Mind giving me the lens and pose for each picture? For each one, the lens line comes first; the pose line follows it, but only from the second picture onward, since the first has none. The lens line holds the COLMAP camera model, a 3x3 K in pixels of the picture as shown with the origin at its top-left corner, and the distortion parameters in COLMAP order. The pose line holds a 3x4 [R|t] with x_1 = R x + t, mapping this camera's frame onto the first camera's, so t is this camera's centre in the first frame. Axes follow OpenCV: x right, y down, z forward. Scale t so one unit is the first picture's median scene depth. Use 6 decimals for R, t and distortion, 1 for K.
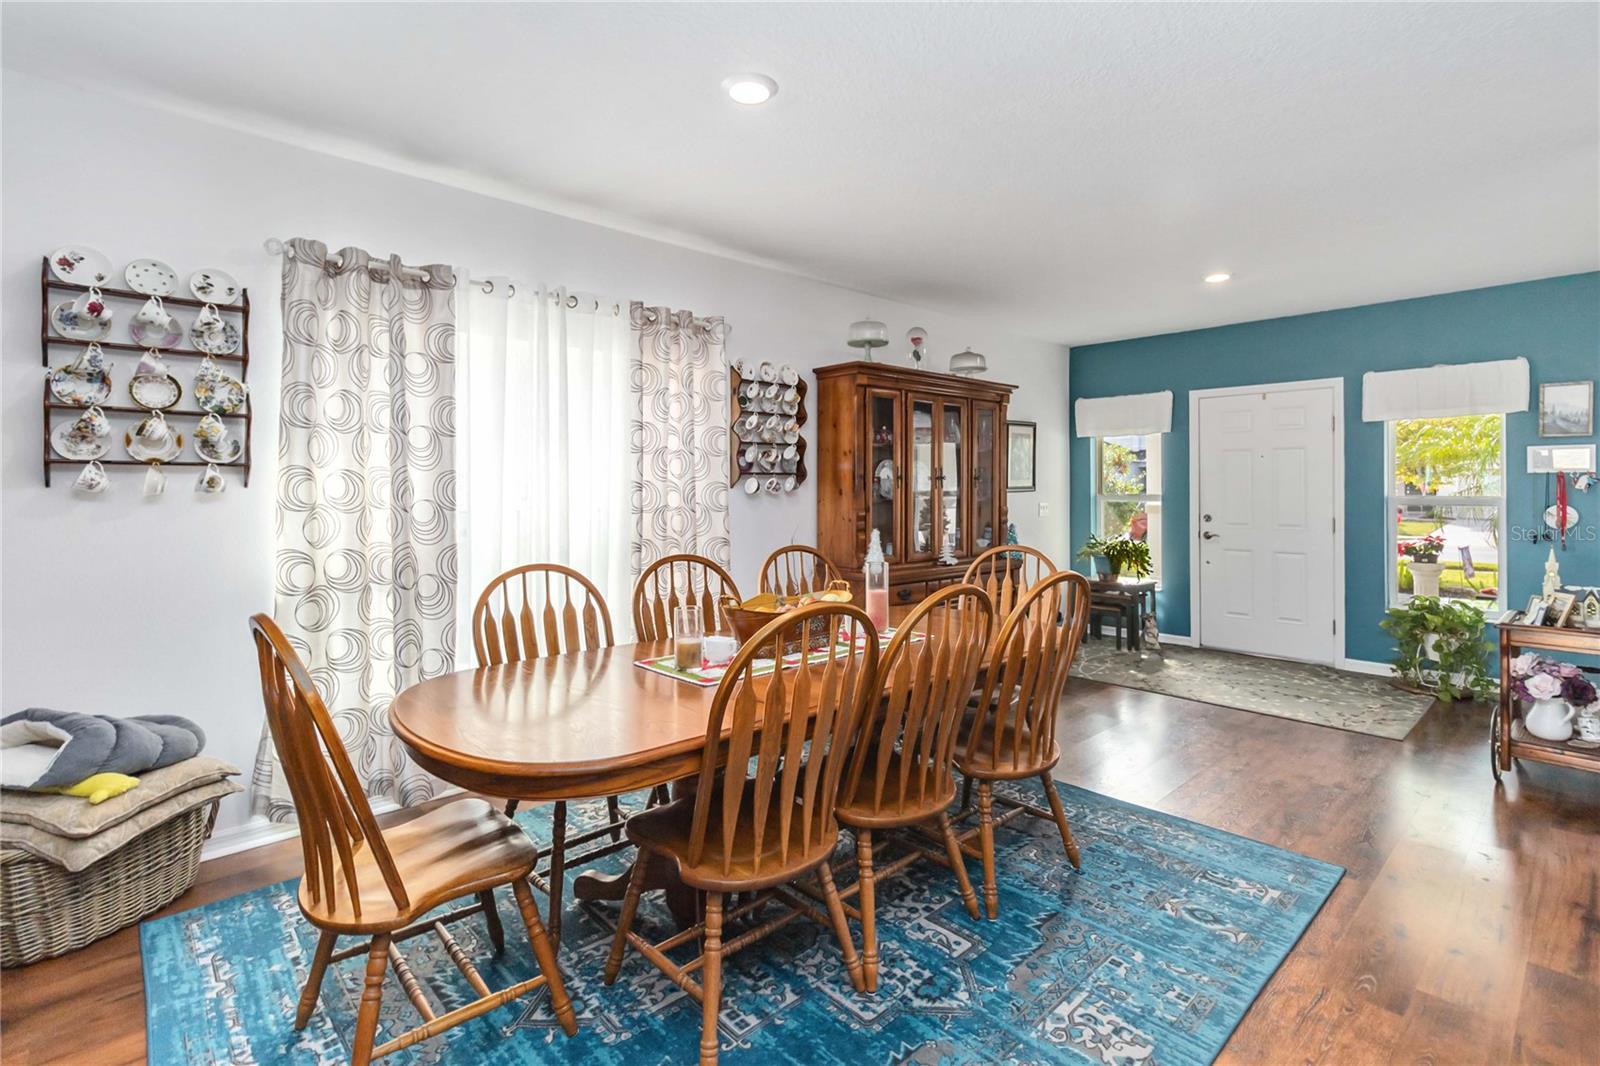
lens RADIAL K [[758.0, 0, 795.1], [0, 758.0, 483.1], [0, 0, 1]] dist [0.000660, 0.000268]
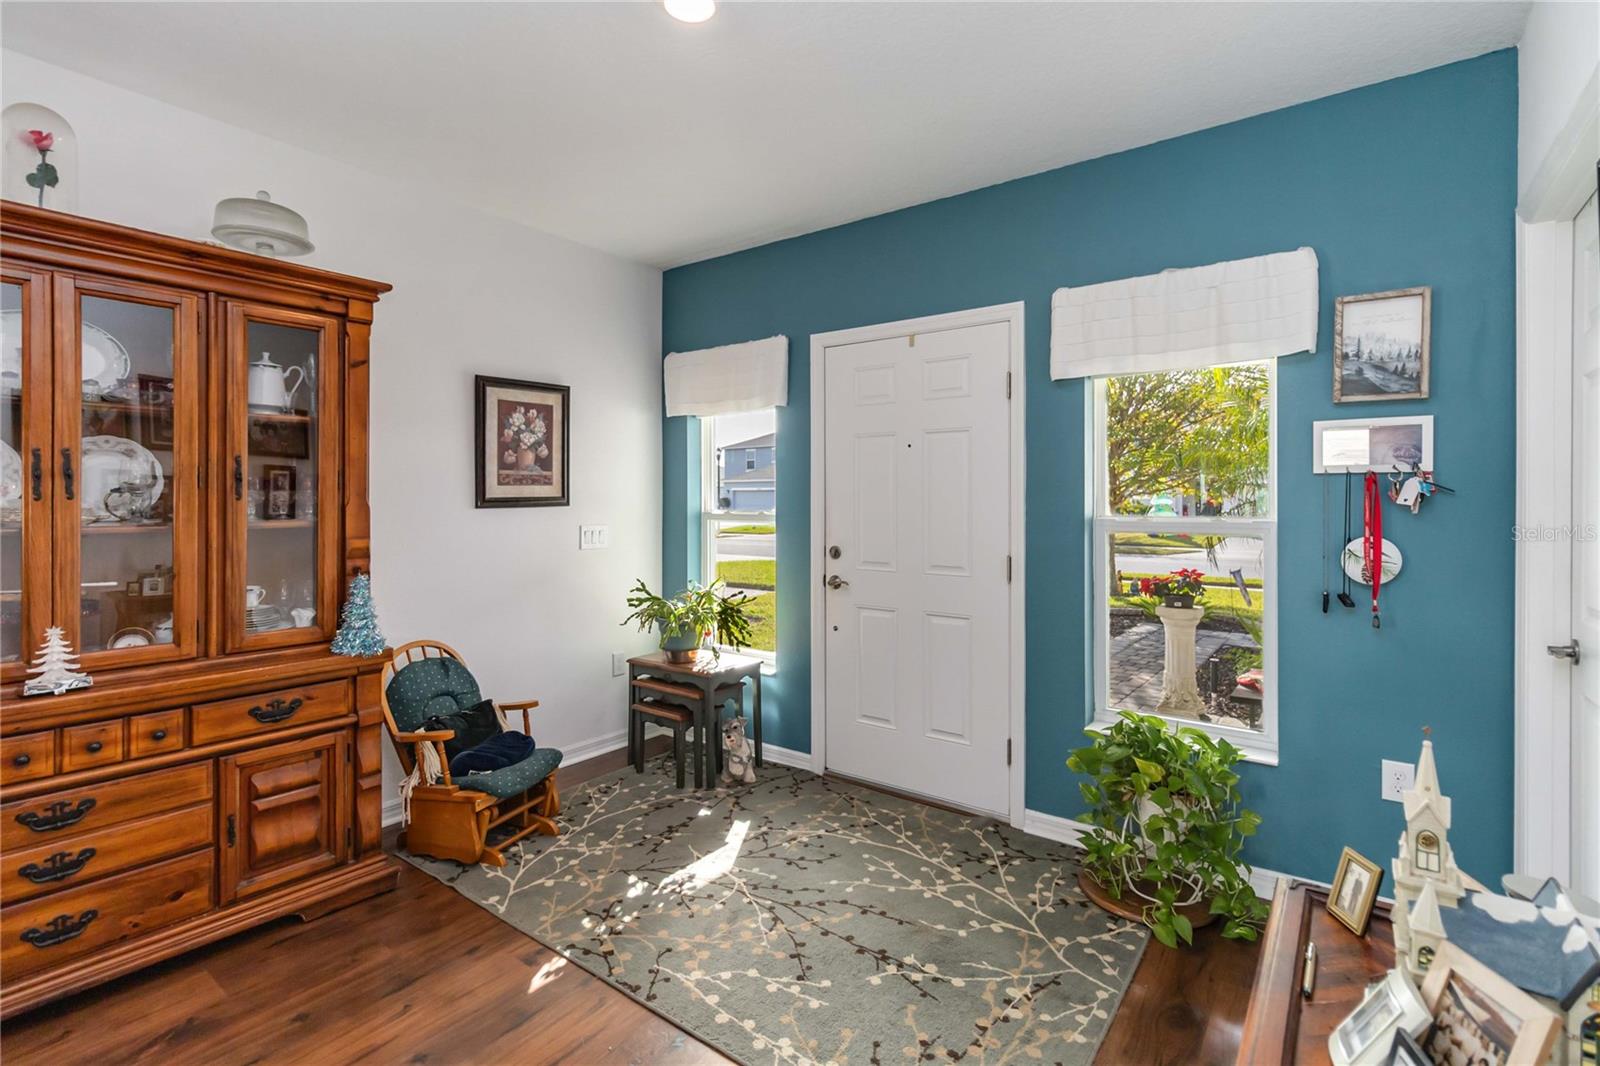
lens RADIAL K [[752.1, 0, 802.1], [0, 752.1, 507.0], [0, 0, 1]] dist [-0.000052, 0.000422]
pose [[0.982456, 0.001871, 0.186485, 0.736575], [-0.004206, 0.999918, 0.012128, 0.007024], [-0.186447, -0.012699, 0.982383, 0.783058]]
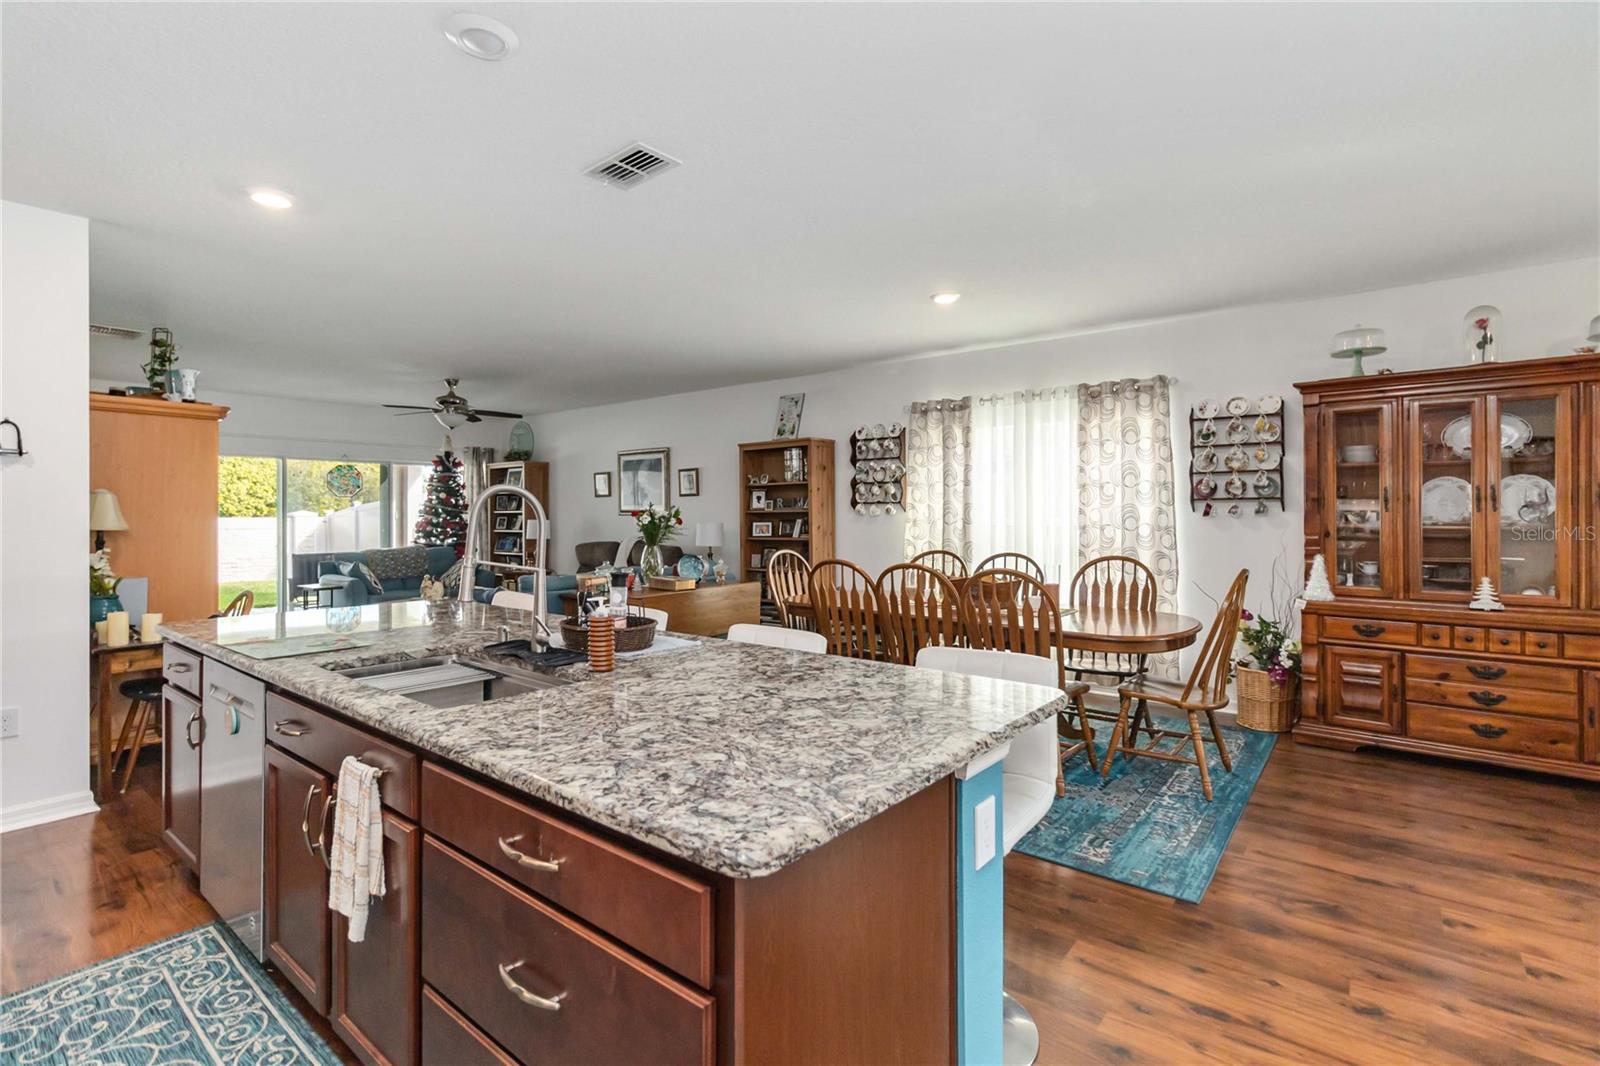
lens RADIAL K [[752.1, 0, 802.1], [0, 752.1, 507.0], [0, 0, 1]] dist [-0.000052, 0.000422]
pose [[0.143852, -0.007627, -0.989570, 1.247510], [0.009263, 0.999937, -0.006360, 0.001183], [0.989556, -0.008251, 0.143914, 0.282298]]
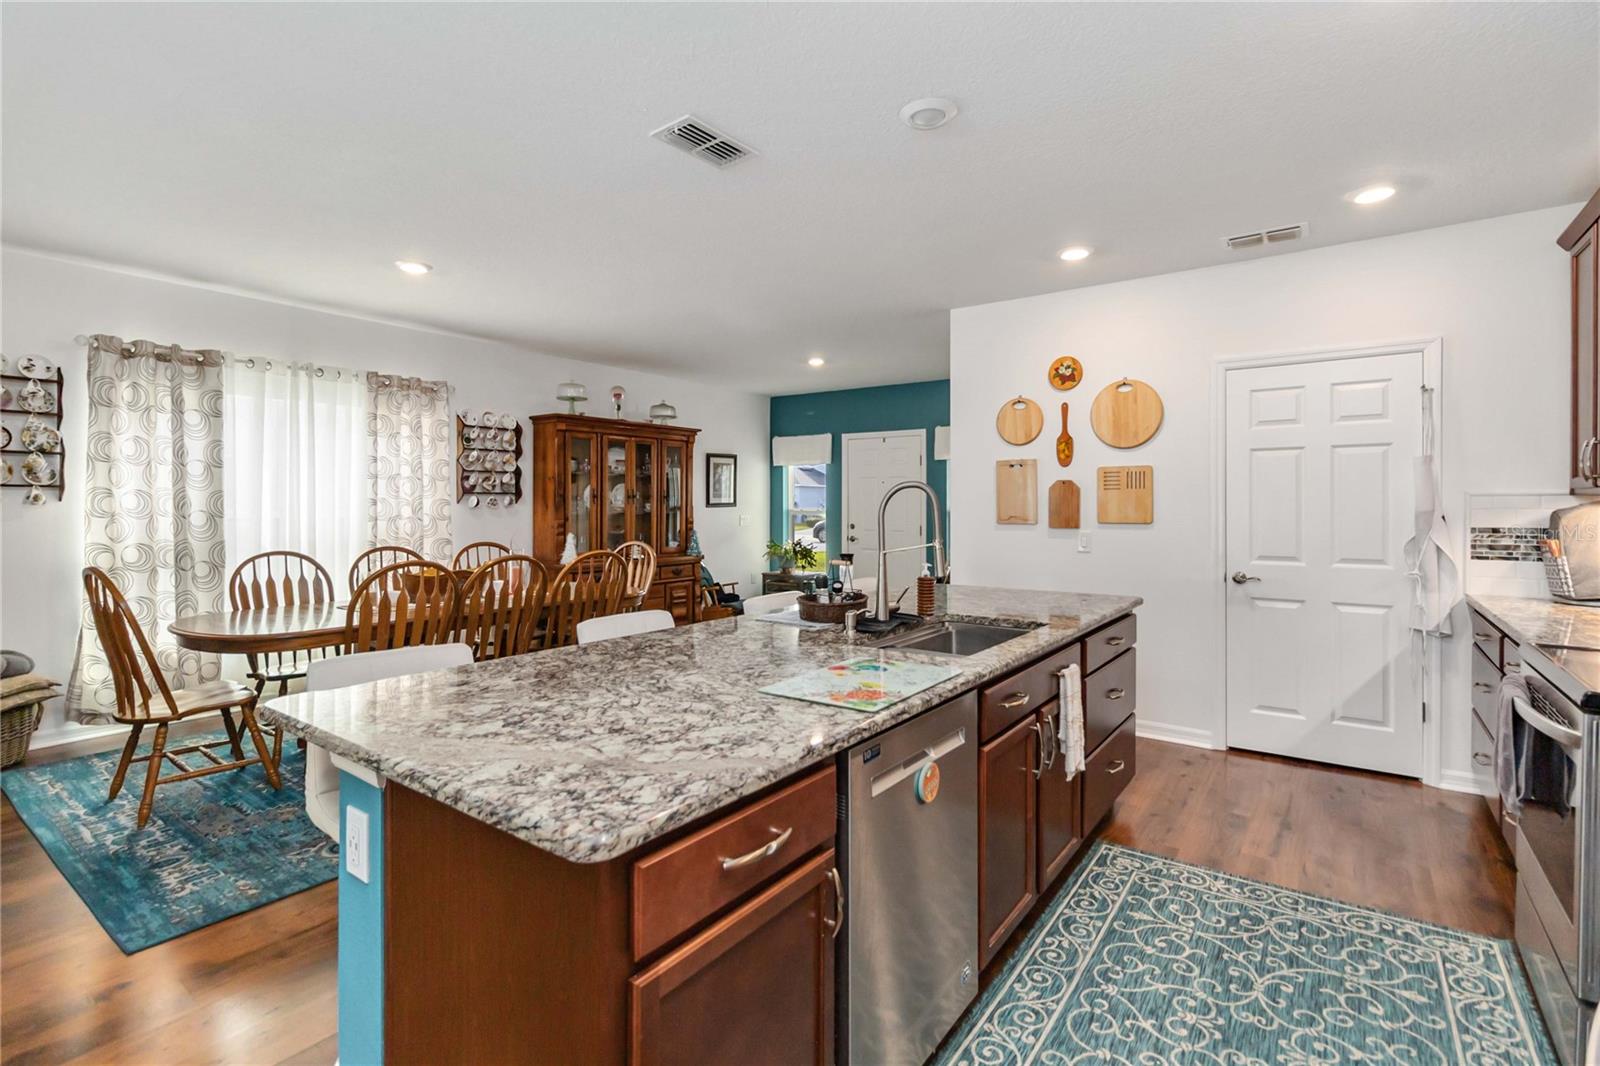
lens RADIAL K [[752.1, 0, 802.1], [0, 752.1, 507.0], [0, 0, 1]] dist [-0.000052, 0.000422]
pose [[0.981228, 0.002628, 0.192833, 0.338506], [-0.004417, 0.999951, 0.008851, -0.002123], [-0.192801, -0.009537, 0.981192, -0.589724]]
